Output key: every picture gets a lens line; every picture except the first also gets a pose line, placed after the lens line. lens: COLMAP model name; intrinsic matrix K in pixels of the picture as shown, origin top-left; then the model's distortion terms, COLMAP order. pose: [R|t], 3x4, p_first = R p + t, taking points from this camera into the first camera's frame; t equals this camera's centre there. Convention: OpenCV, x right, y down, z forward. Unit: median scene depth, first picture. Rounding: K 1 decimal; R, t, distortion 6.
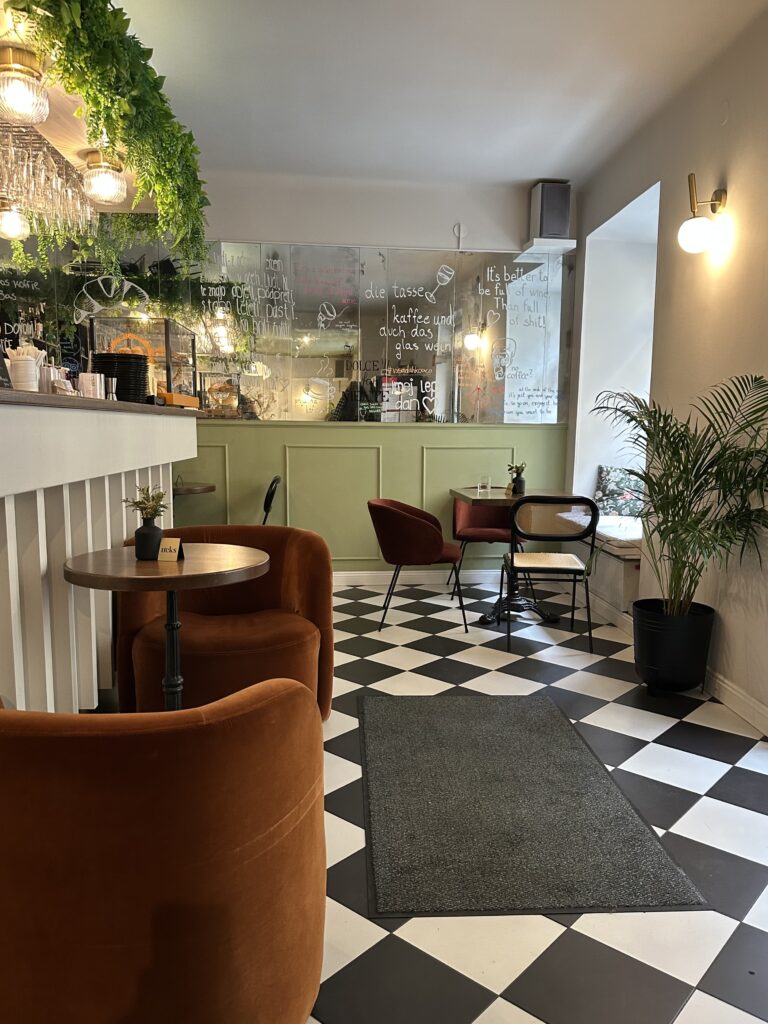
lens RADIAL K [[747.5, 0, 384.0], [0, 747.5, 512.0], [0, 0, 1]] dist [0.013926, -0.001228]
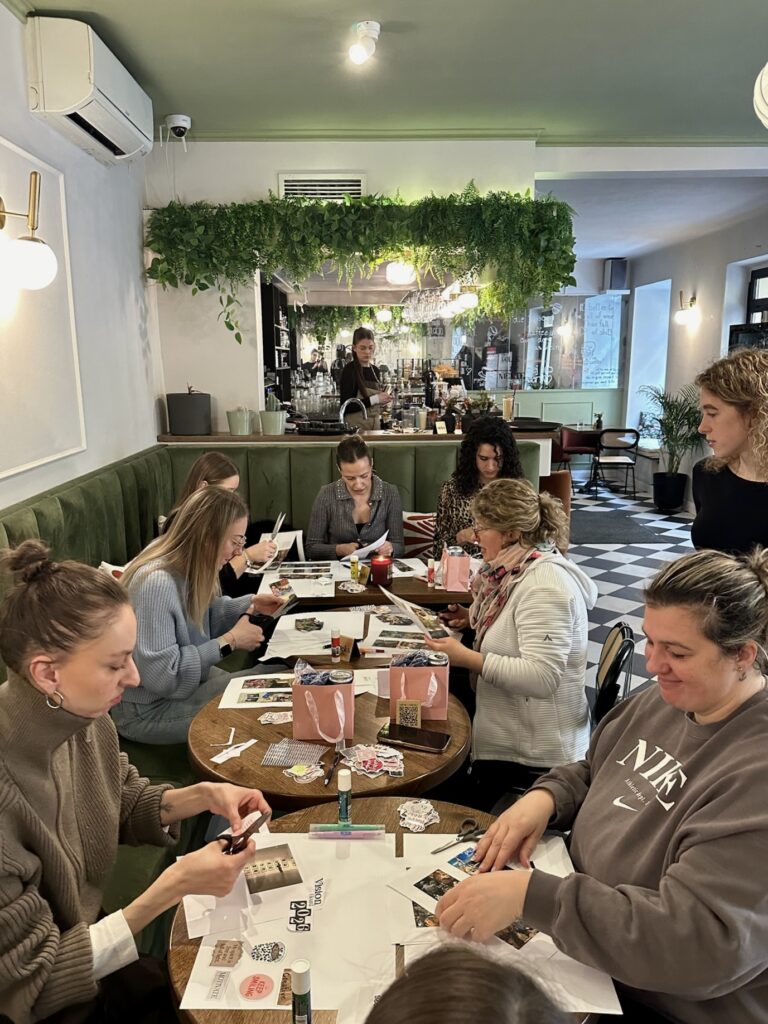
lens RADIAL K [[747.5, 0, 384.0], [0, 747.5, 512.0], [0, 0, 1]] dist [0.013926, -0.001228]
pose [[0.998326, -0.010289, -0.056922, -0.287332], [0.015372, 0.995859, 0.089598, 0.011306], [0.055764, -0.090323, 0.994350, -1.060625]]
